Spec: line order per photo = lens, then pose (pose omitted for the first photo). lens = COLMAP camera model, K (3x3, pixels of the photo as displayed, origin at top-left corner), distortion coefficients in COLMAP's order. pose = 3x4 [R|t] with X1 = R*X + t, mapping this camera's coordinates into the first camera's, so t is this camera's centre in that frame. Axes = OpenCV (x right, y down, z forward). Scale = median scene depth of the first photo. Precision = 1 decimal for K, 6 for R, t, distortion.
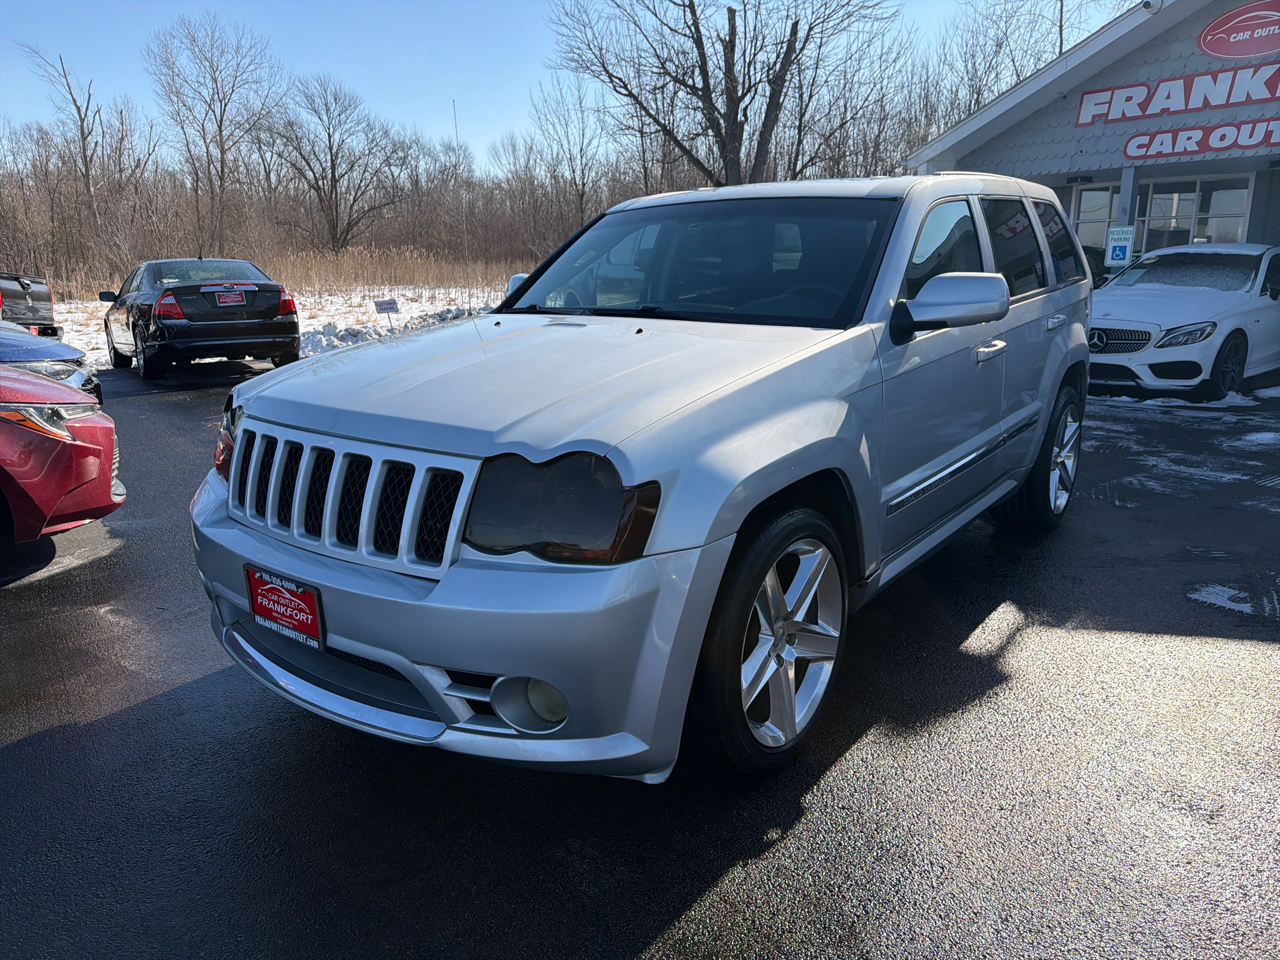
lens RADIAL K [[898.5, 0, 636.7], [0, 898.5, 486.7], [0, 0, 1]] dist [0.024643, -0.036296]
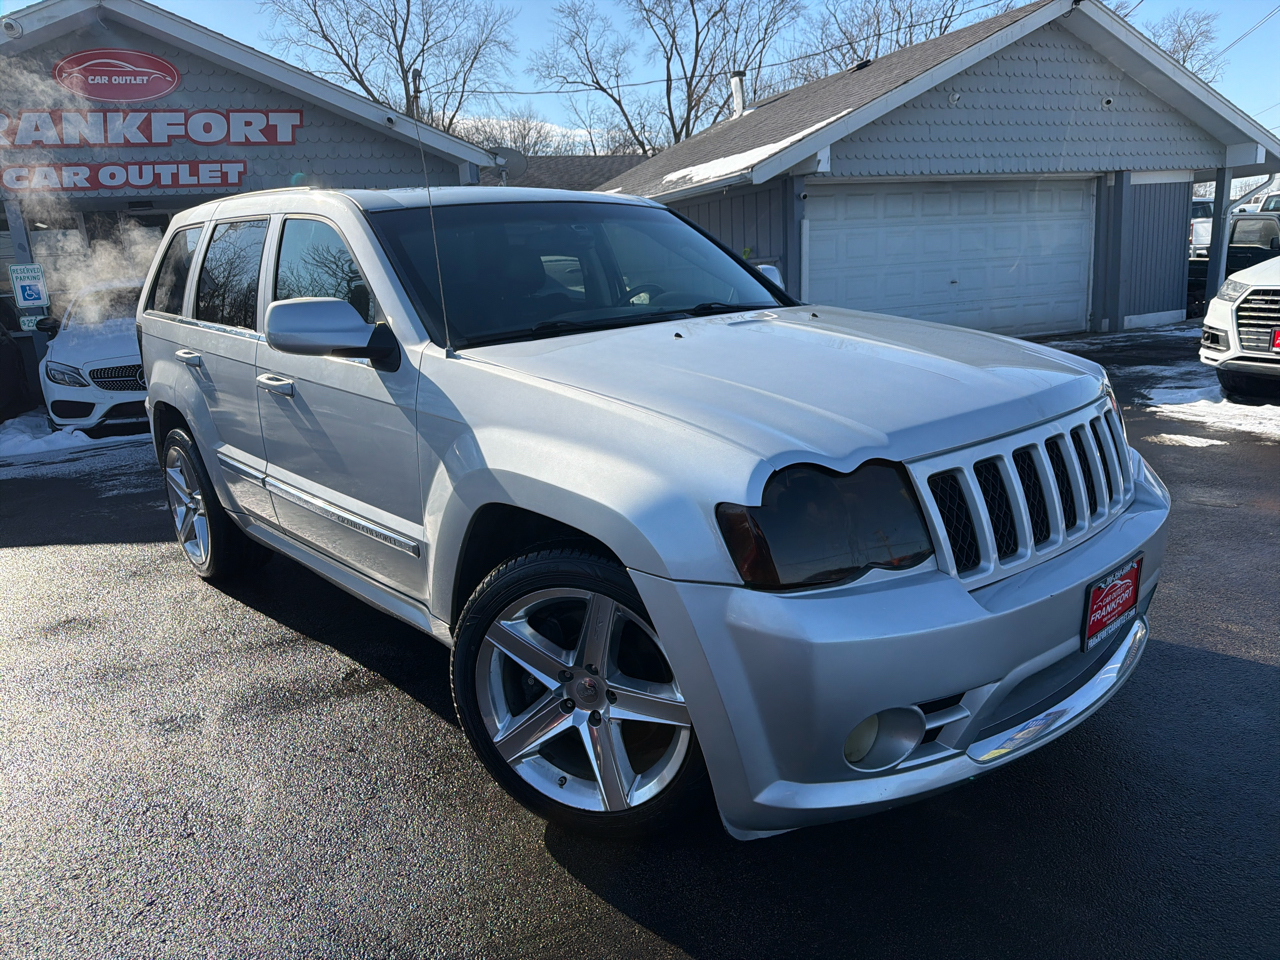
lens RADIAL K [[898.5, 0, 647.7], [0, 898.5, 479.6], [0, 0, 1]] dist [0.024643, -0.036296]
pose [[0.194899, -0.234469, 0.952386, -0.280494], [0.291138, 0.941073, 0.172105, -0.059873], [-0.936618, 0.243732, 0.251677, 0.247116]]
